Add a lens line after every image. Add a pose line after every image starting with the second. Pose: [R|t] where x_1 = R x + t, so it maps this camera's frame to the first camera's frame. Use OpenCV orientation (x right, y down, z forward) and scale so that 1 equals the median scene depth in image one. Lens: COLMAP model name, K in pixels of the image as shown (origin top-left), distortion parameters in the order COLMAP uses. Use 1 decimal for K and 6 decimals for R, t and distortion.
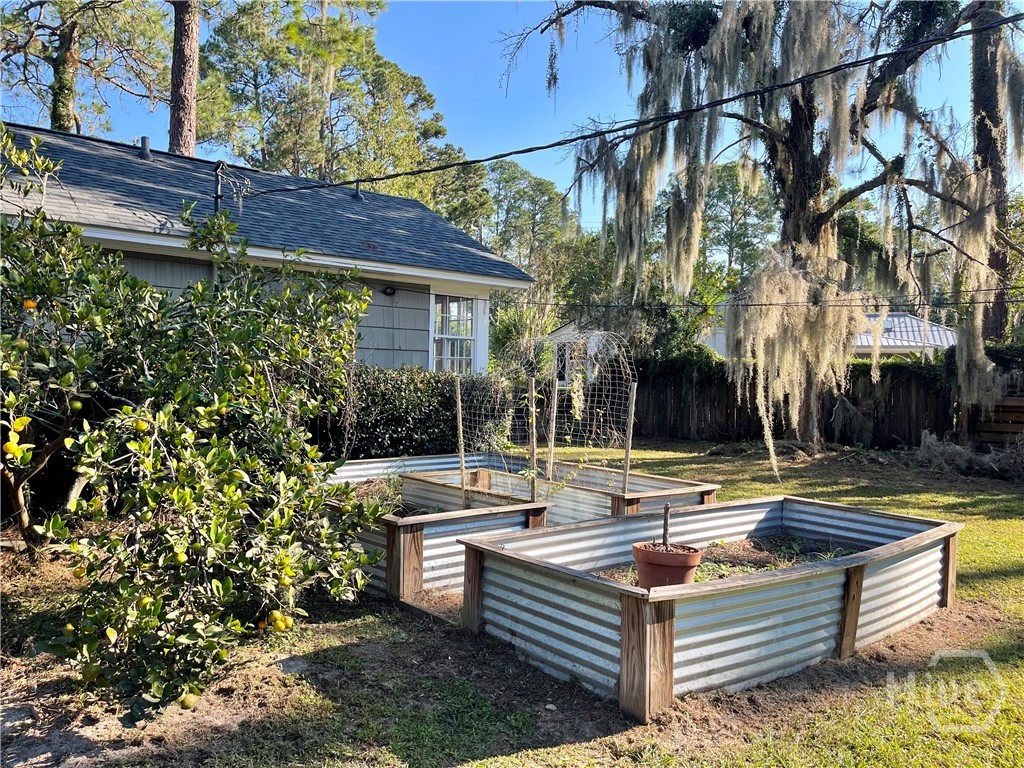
lens RADIAL K [[772.2, 0, 512.0], [0, 772.2, 384.0], [0, 0, 1]] dist [0.092718, -0.125580]
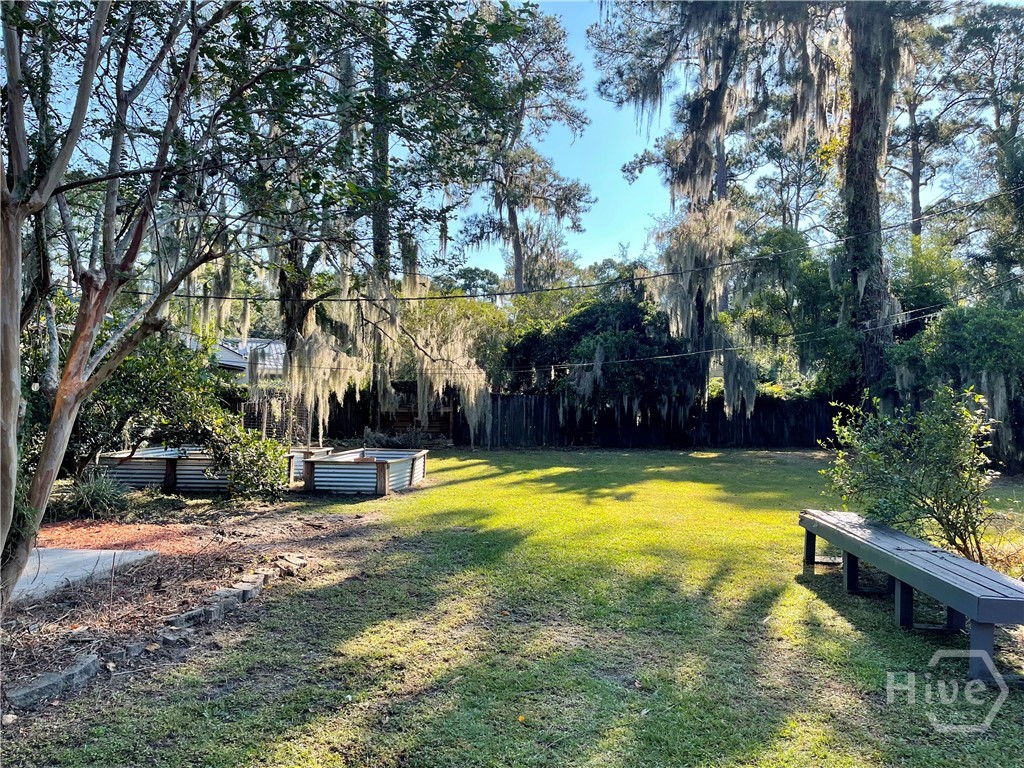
lens RADIAL K [[772.2, 0, 512.0], [0, 772.2, 384.0], [0, 0, 1]] dist [0.092718, -0.125580]
pose [[0.699358, 0.006877, 0.714739, -0.527563], [0.010302, 0.999753, -0.019699, -0.000725], [-0.714697, 0.021140, 0.699114, -0.513944]]
